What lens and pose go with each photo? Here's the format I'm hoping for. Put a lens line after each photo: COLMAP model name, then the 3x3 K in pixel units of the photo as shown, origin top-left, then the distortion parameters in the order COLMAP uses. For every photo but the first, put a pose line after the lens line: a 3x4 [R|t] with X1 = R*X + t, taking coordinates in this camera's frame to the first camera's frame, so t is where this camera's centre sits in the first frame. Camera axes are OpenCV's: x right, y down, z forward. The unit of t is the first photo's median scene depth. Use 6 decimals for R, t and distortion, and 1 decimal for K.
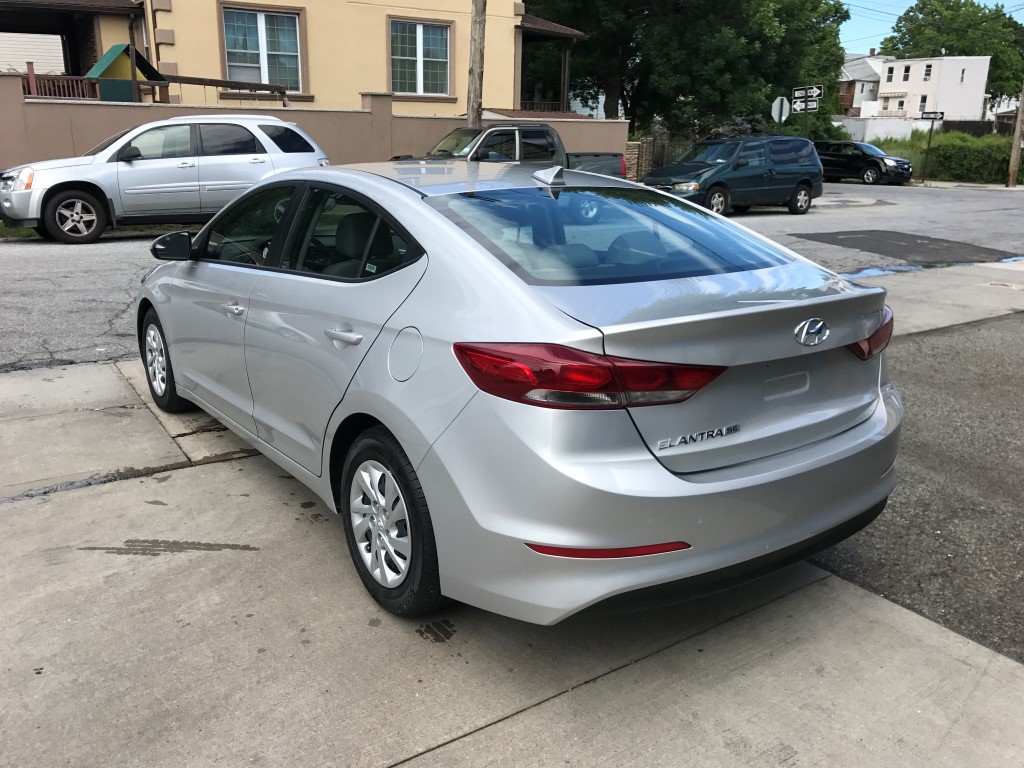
lens RADIAL K [[848.8, 0, 489.9], [0, 848.8, 386.9], [0, 0, 1]] dist [0.013688, -0.013702]
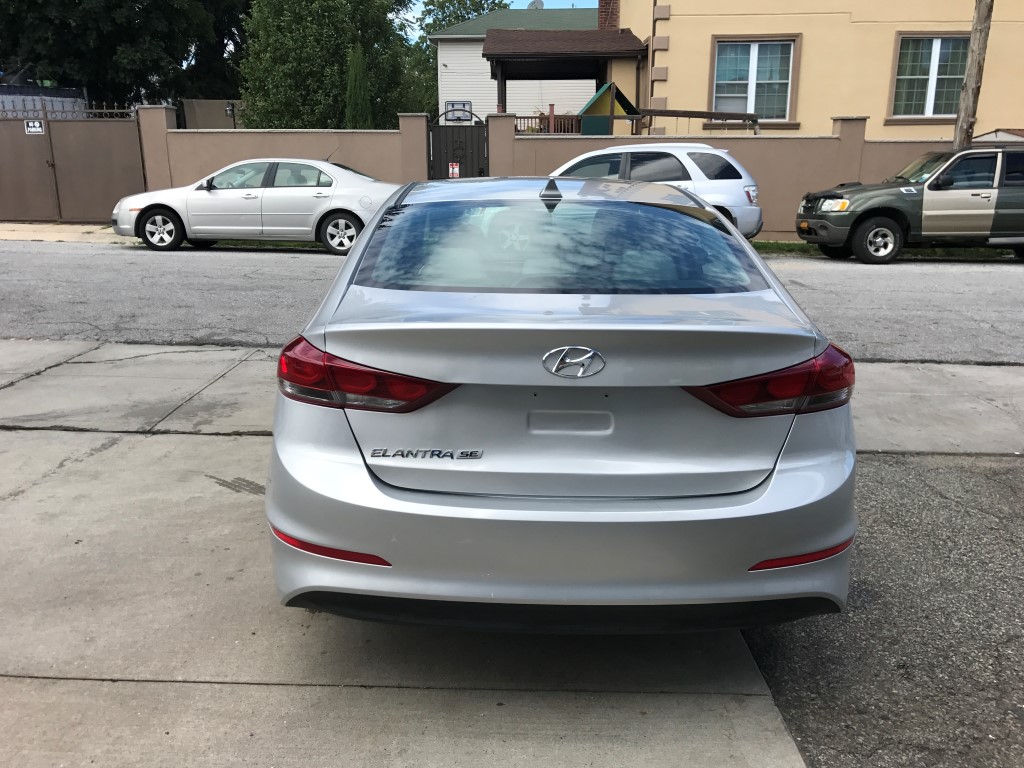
lens RADIAL K [[848.8, 0, 485.4], [0, 848.8, 381.4], [0, 0, 1]] dist [0.013688, -0.013702]
pose [[0.806525, 0.135034, -0.575572, 0.124601], [-0.158788, 0.987271, 0.009119, -0.005981], [0.569477, 0.084039, 0.817700, 0.039471]]
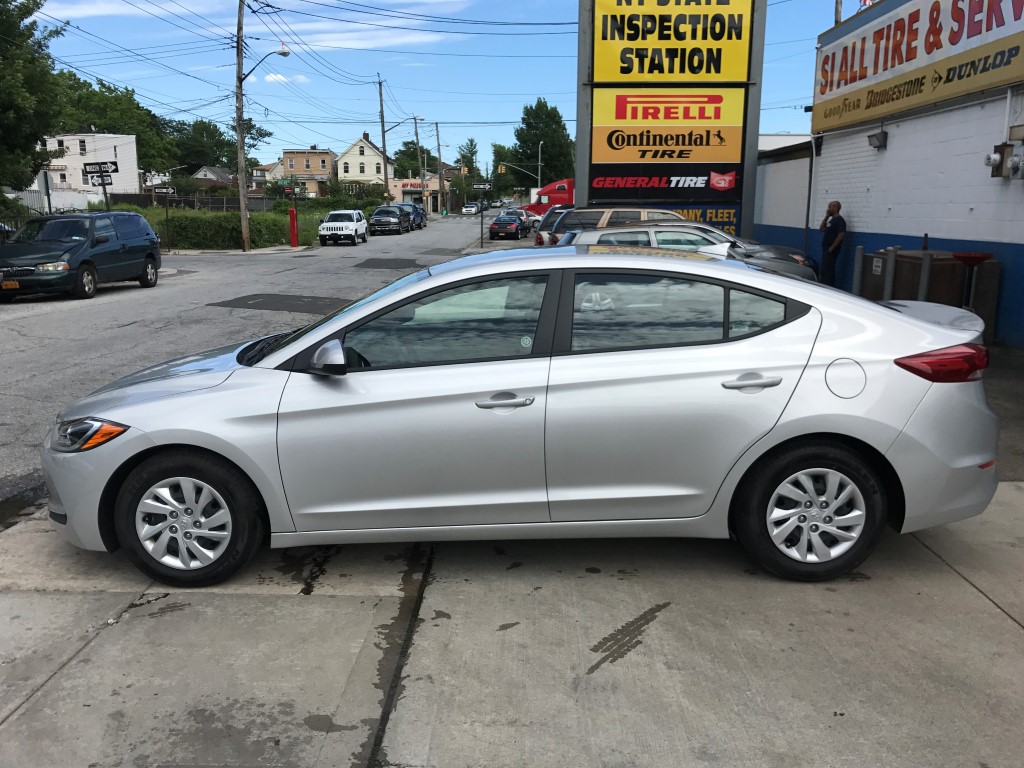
lens RADIAL K [[848.8, 0, 510.4], [0, 848.8, 387.3], [0, 0, 1]] dist [0.013688, -0.013702]
pose [[0.586924, -0.176097, 0.790259, -0.260385], [0.237067, 0.970660, 0.040227, -0.035976], [-0.774157, 0.163734, 0.611451, 0.098624]]
